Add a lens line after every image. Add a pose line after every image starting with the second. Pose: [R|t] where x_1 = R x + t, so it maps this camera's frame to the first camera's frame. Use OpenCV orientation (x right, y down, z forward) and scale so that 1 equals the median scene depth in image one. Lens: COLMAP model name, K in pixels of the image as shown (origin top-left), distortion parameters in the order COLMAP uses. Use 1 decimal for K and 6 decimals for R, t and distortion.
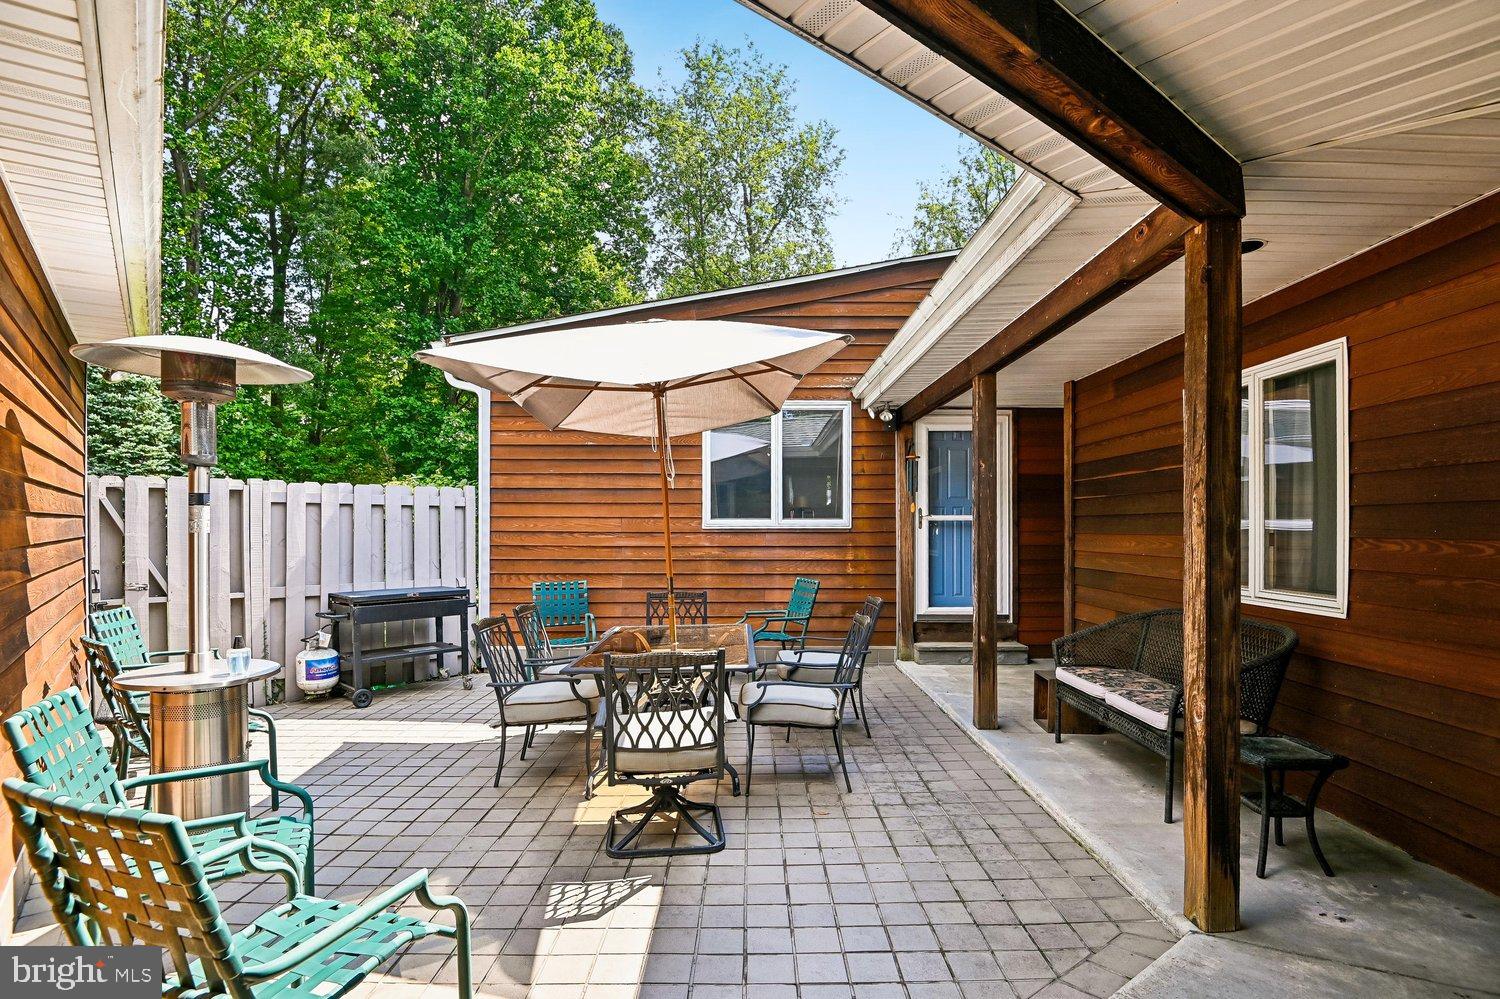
lens RADIAL K [[736.6, 0, 761.3], [0, 736.6, 526.5], [0, 0, 1]] dist [-0.033638, -0.000356]
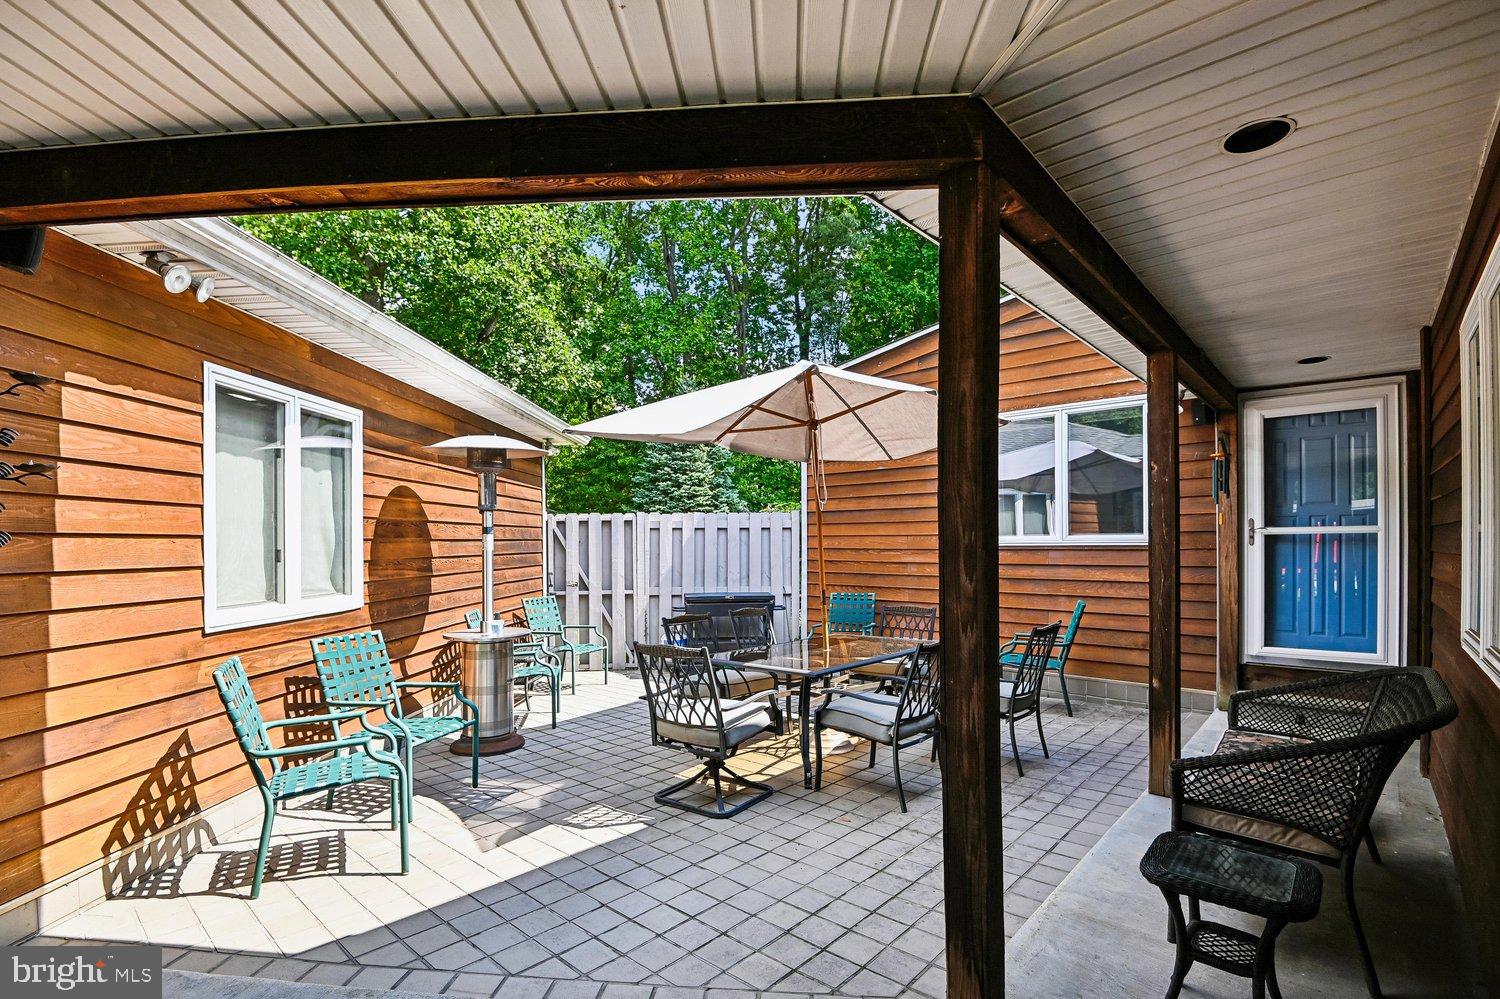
lens RADIAL K [[736.6, 0, 761.3], [0, 736.6, 526.5], [0, 0, 1]] dist [-0.033638, -0.000356]
pose [[0.717044, -0.019879, -0.696744, 0.408154], [0.004880, 0.999712, -0.023500, -0.001060], [0.697010, 0.013451, 0.716935, 0.094741]]
